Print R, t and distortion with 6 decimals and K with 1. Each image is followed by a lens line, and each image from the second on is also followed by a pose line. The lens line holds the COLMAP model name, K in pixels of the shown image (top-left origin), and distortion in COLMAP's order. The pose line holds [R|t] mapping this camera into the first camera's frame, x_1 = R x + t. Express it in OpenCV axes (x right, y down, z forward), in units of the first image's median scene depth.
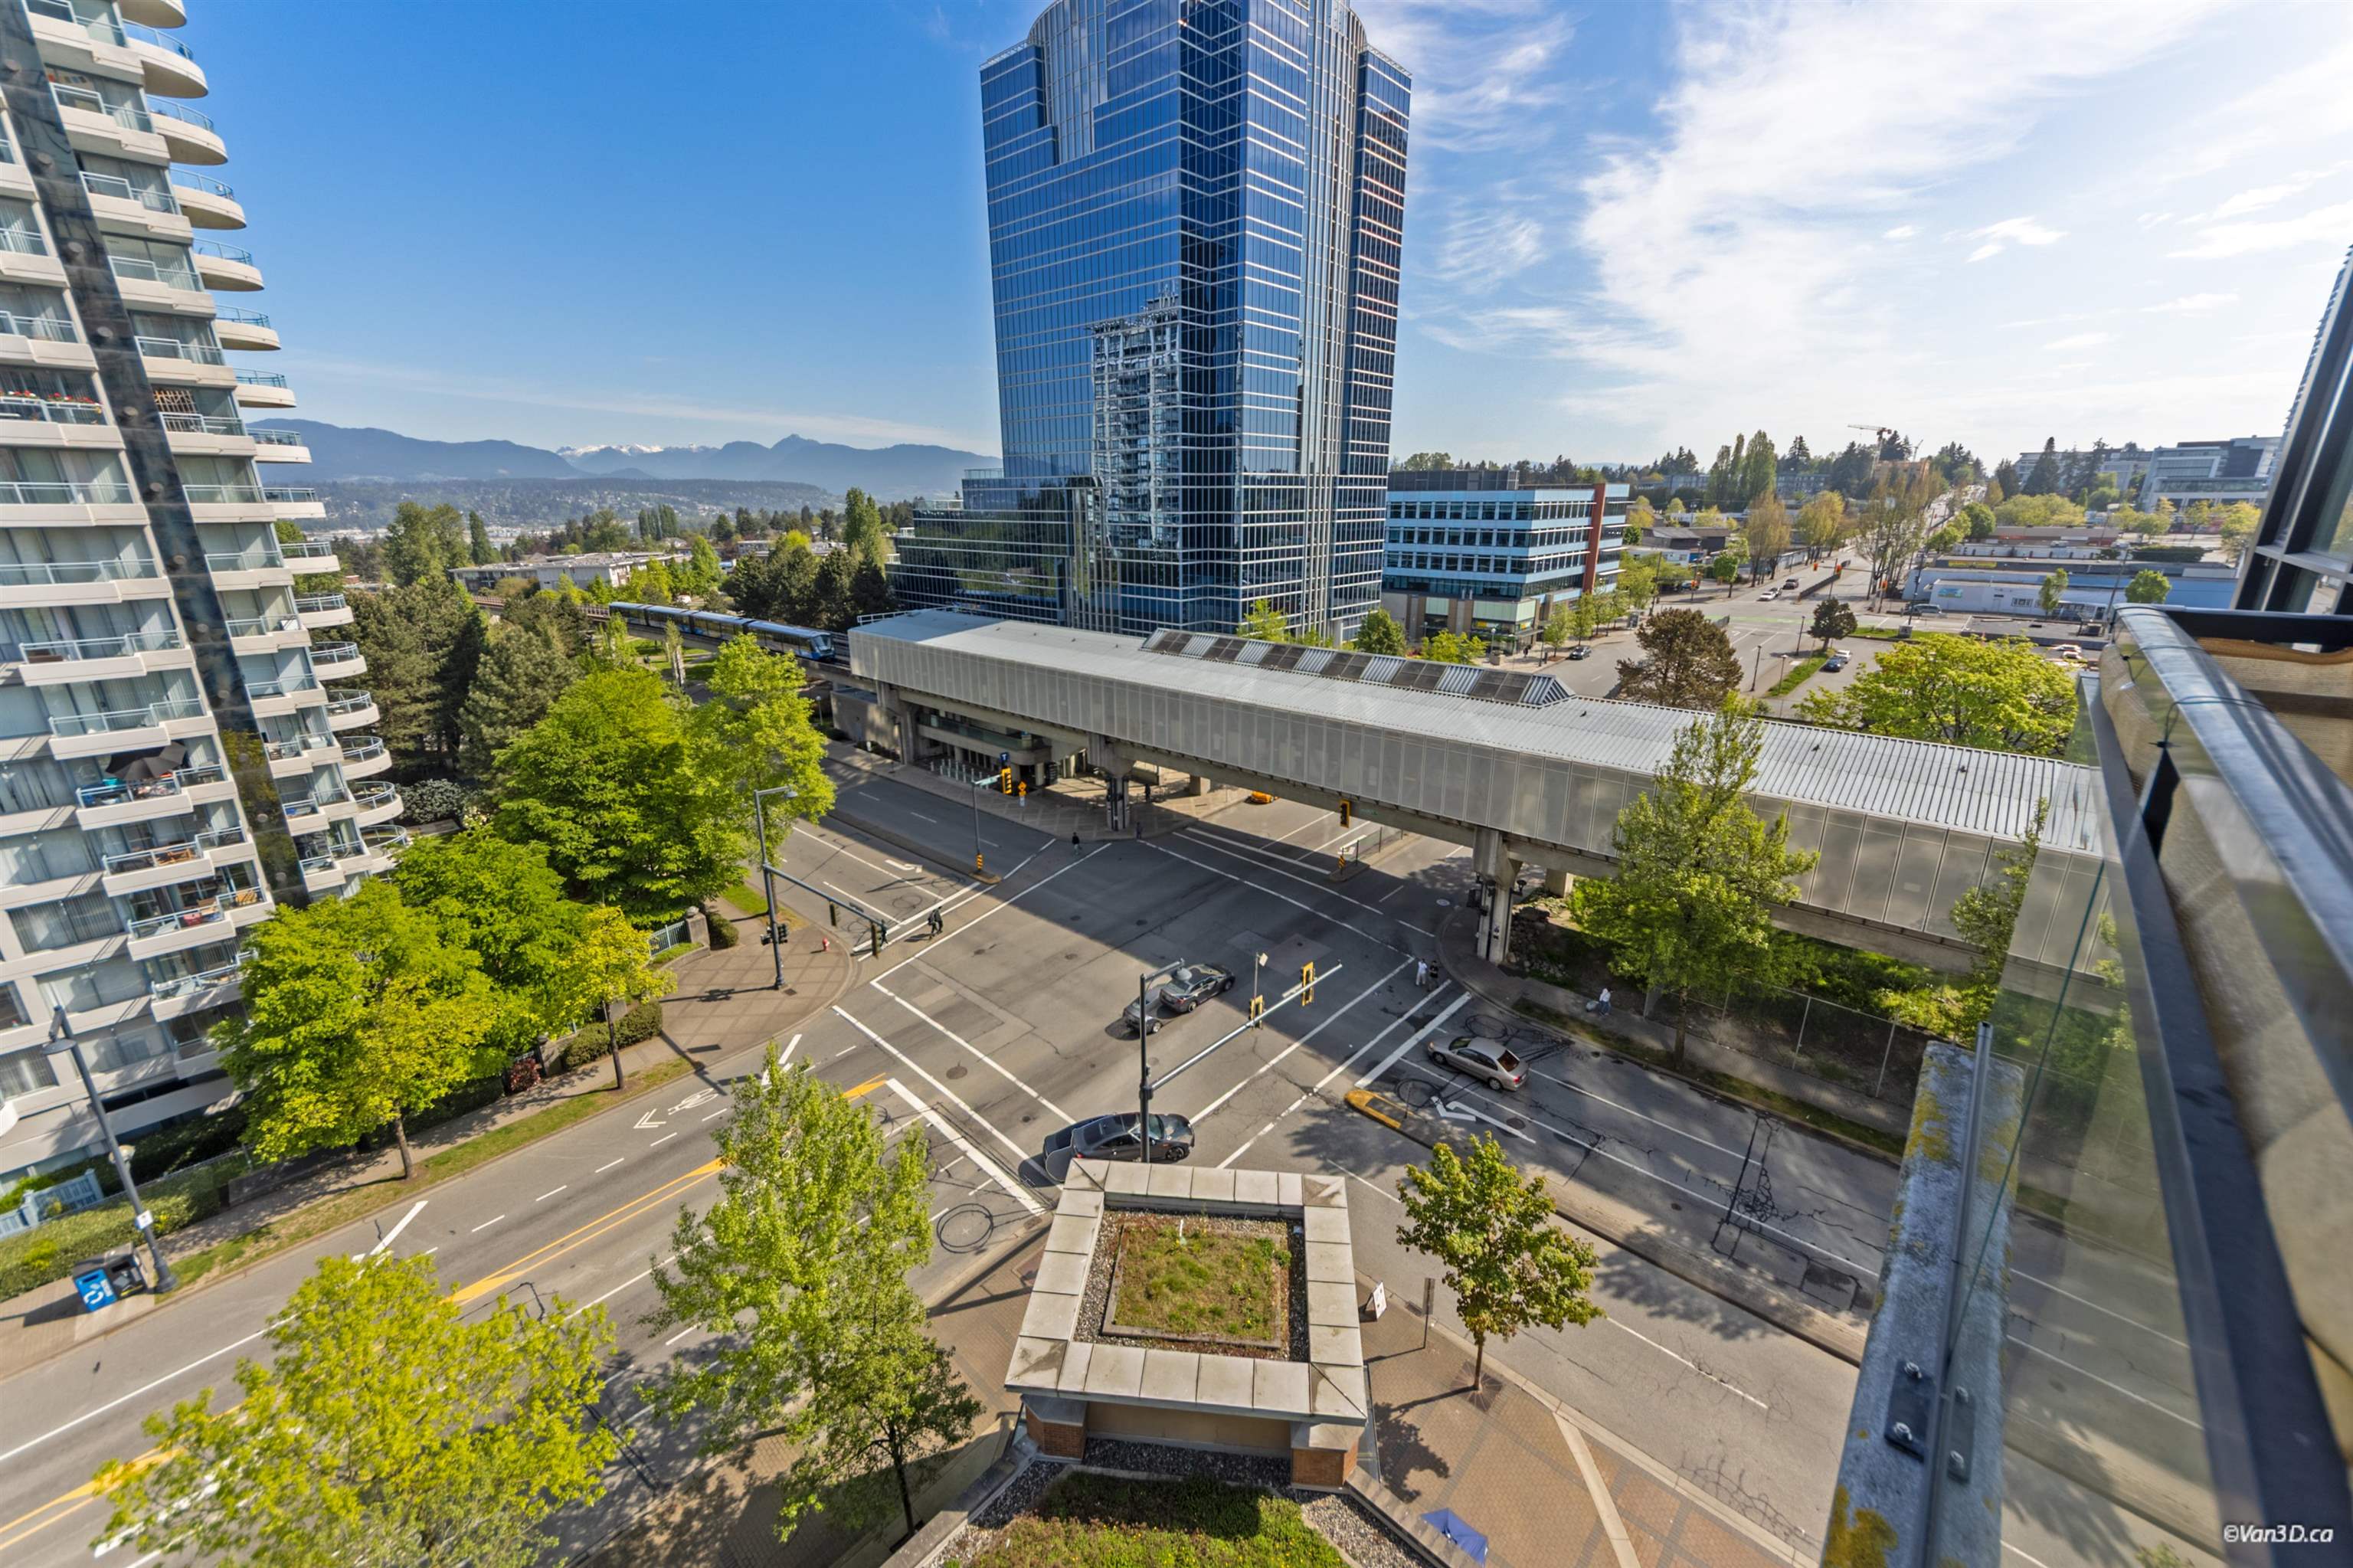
lens RADIAL K [[898.0, 0, 1179.4], [0, 898.0, 757.9], [0, 0, 1]] dist [0.009493, -0.005716]
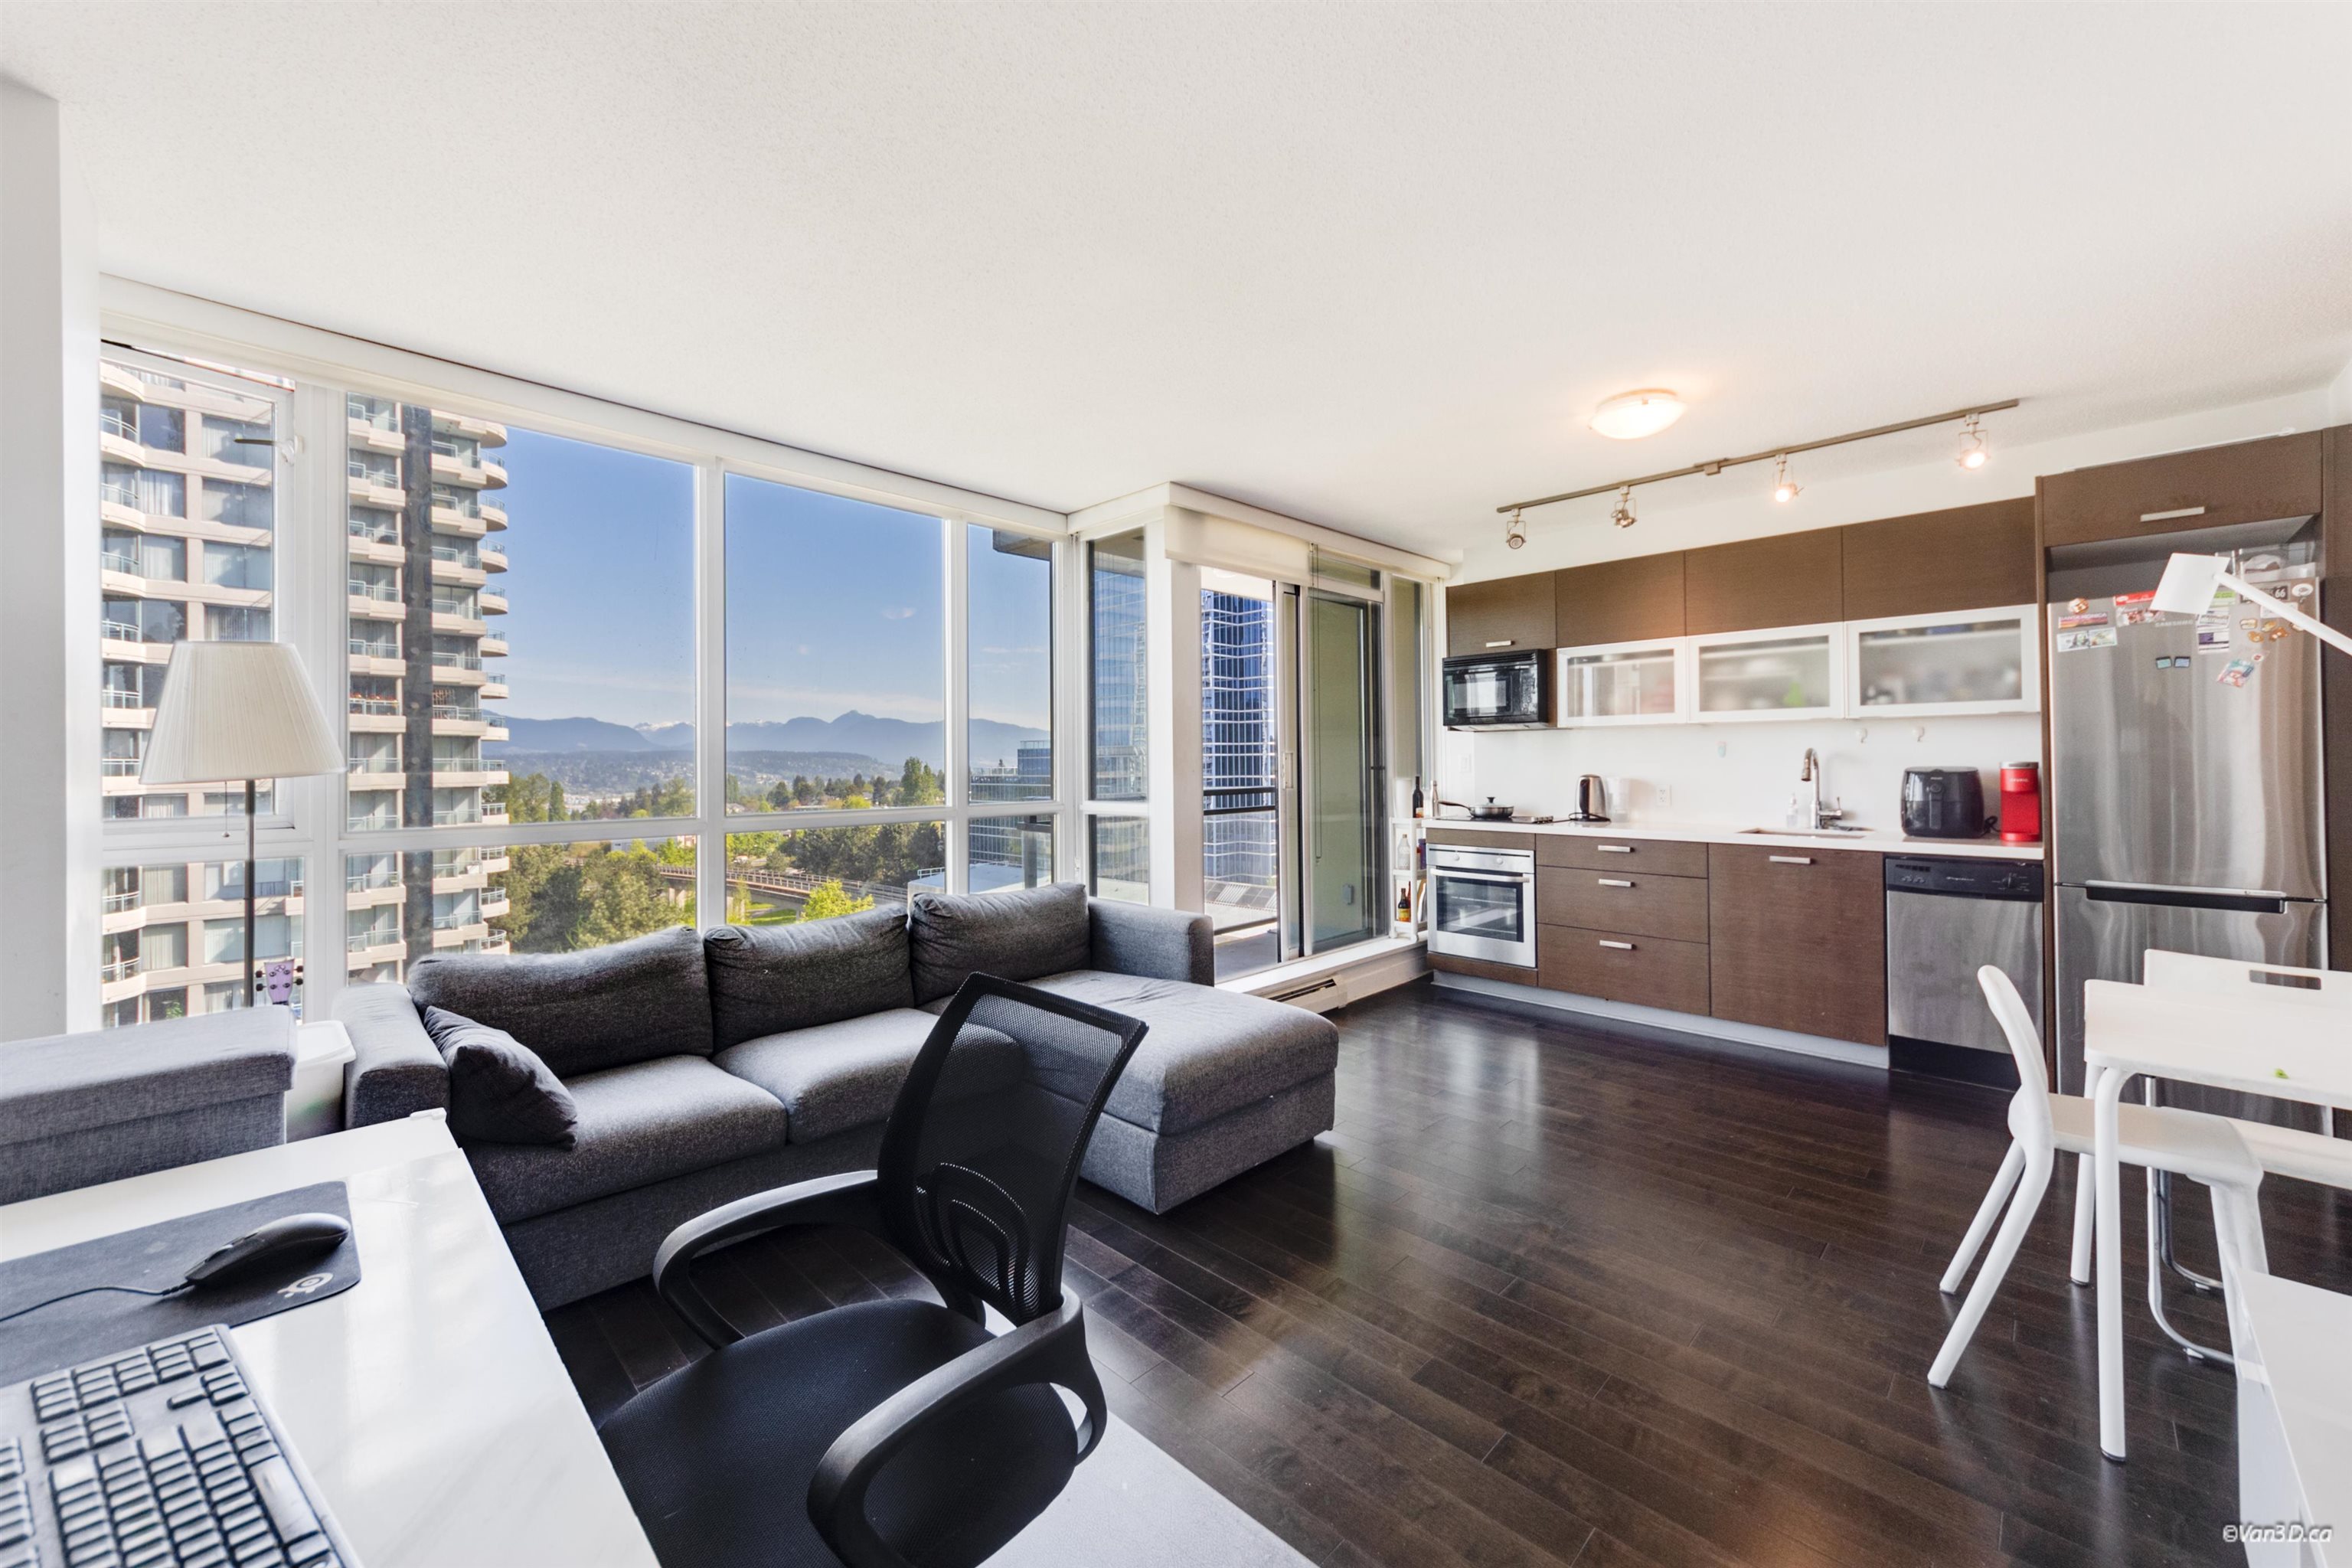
lens RADIAL K [[897.6, 0, 1178.9], [0, 897.6, 757.9], [0, 0, 1]] dist [0.009493, -0.005716]
pose [[0.999322, -0.005134, -0.036466, -0.002628], [-0.005483, 0.958453, -0.285199, 0.043580], [0.036415, 0.285205, 0.957775, -0.146364]]
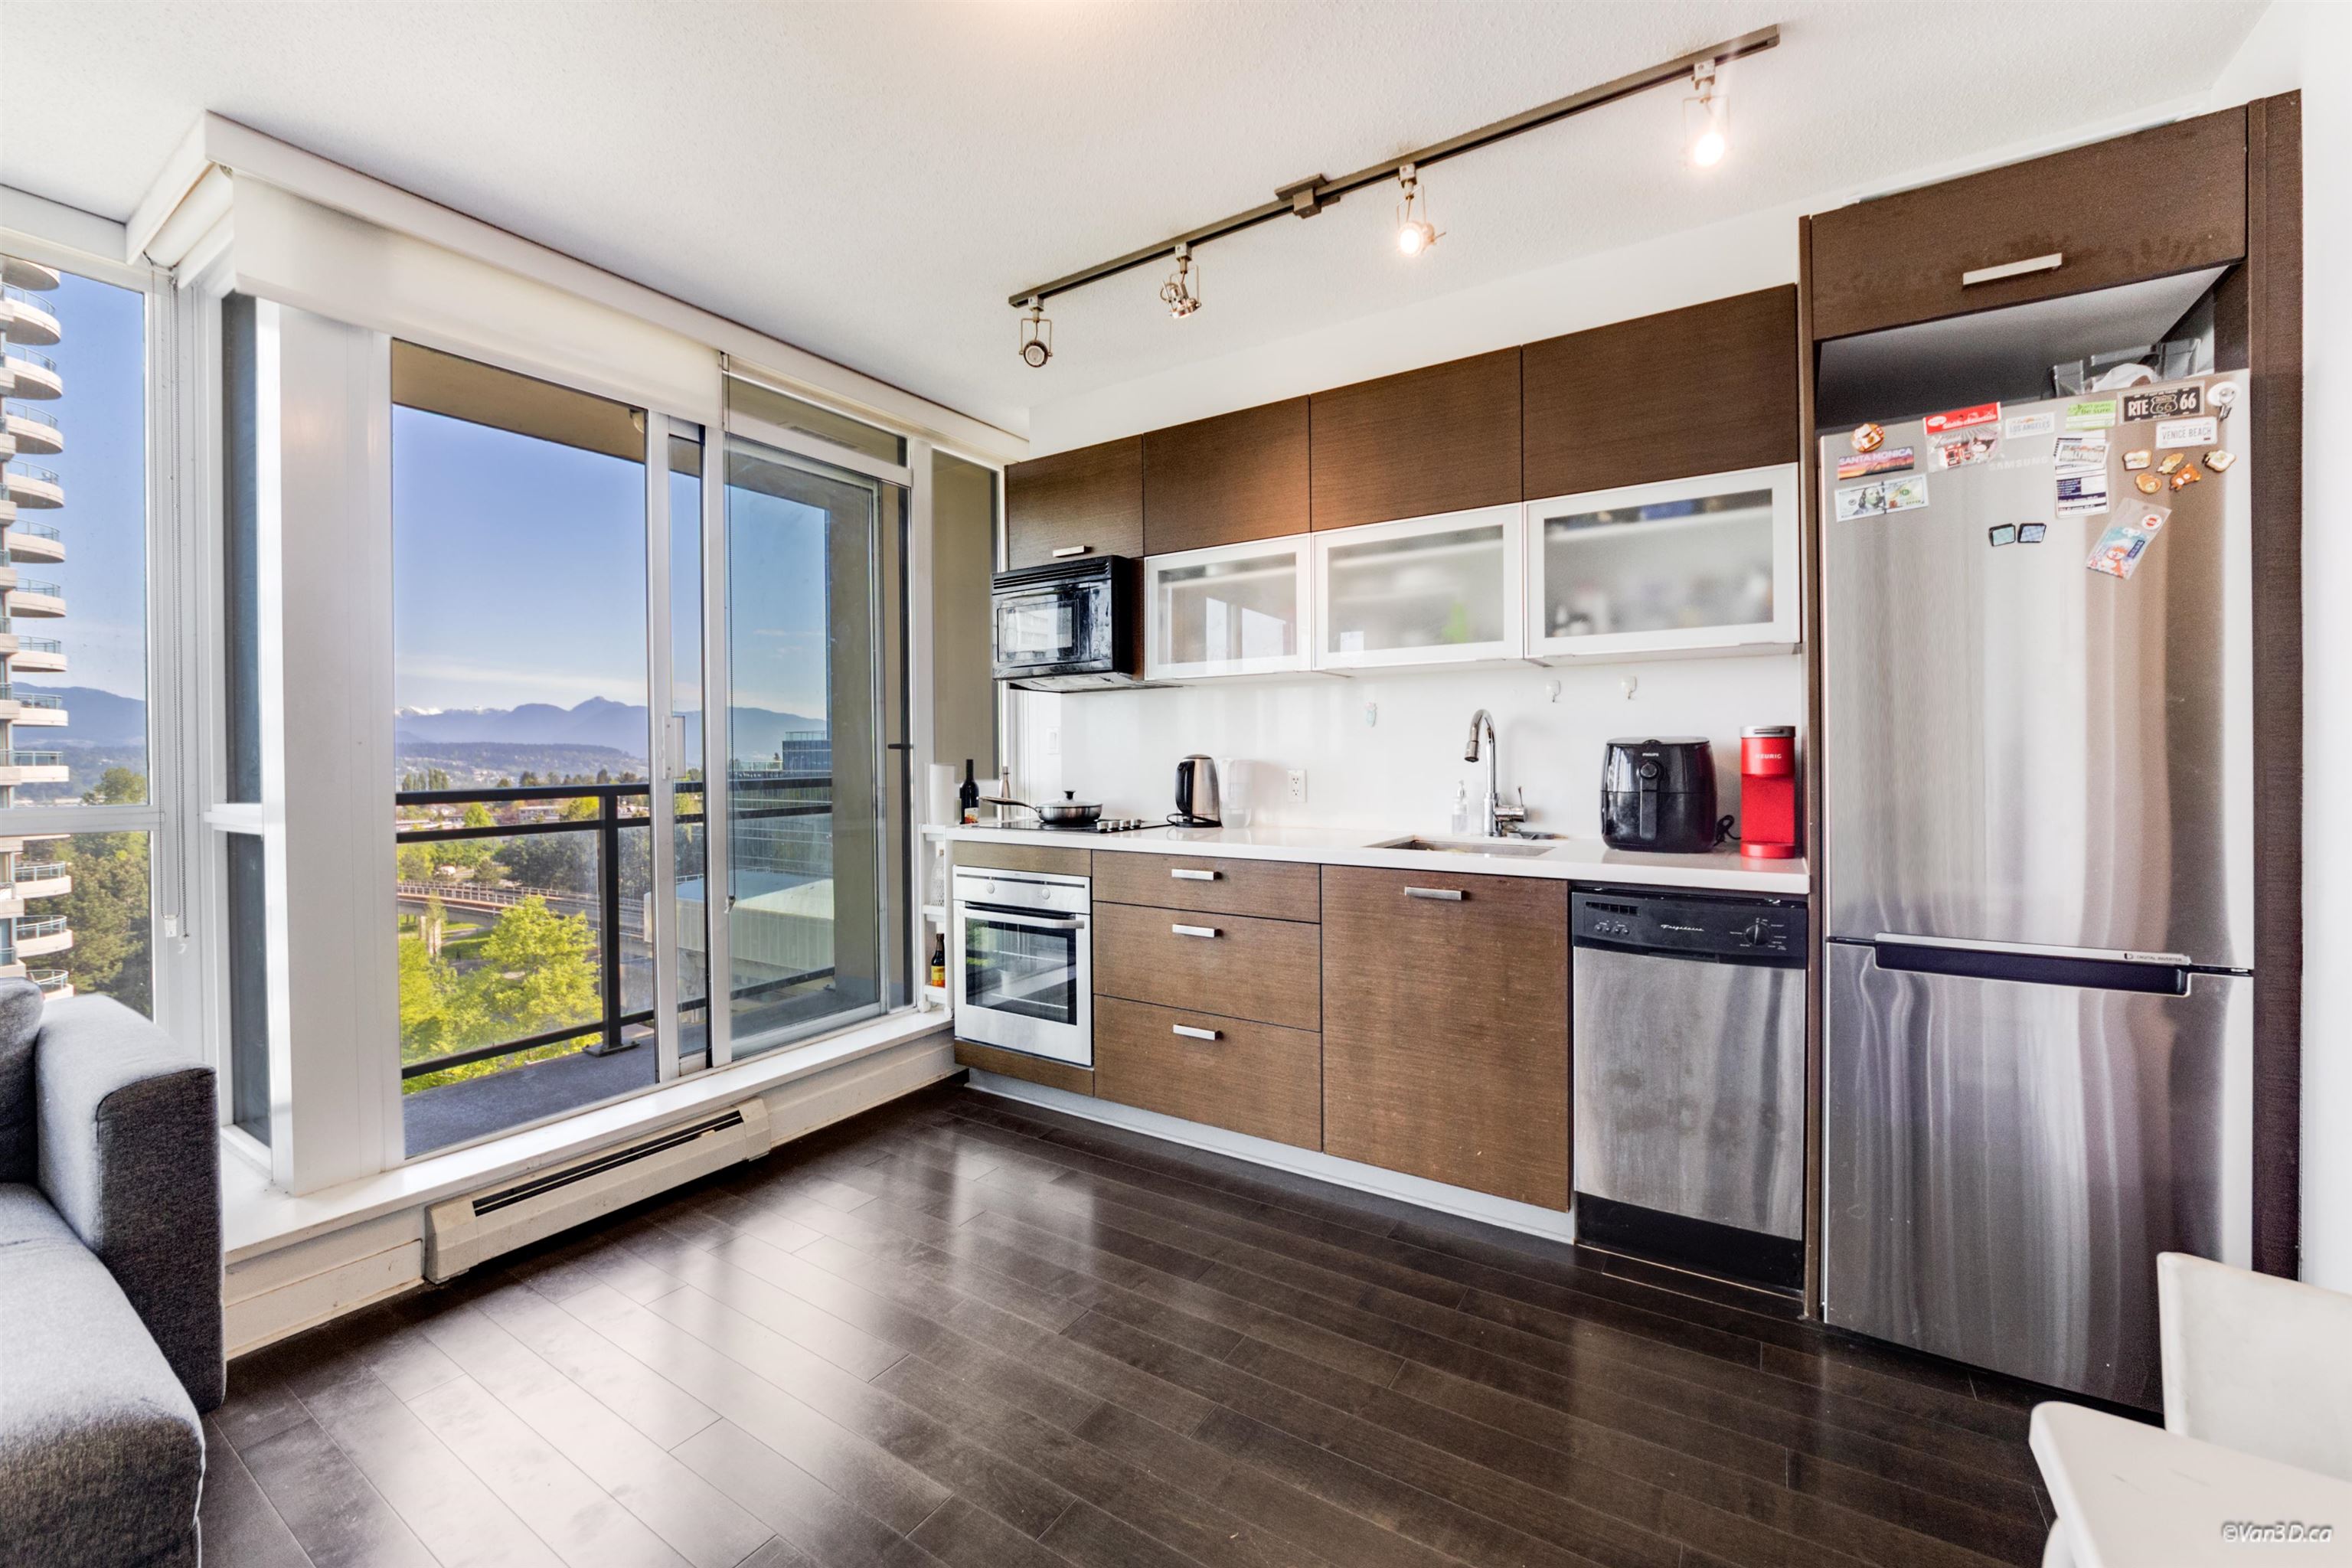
lens RADIAL K [[936.2, 0, 1171.8], [0, 936.2, 760.4], [0, 0, 1]] dist [-0.007529, -0.000313]
pose [[0.986079, -0.004419, 0.166219, 0.028787], [0.050184, 0.960941, -0.272166, 0.034579], [-0.158524, 0.276718, 0.947785, -0.109206]]
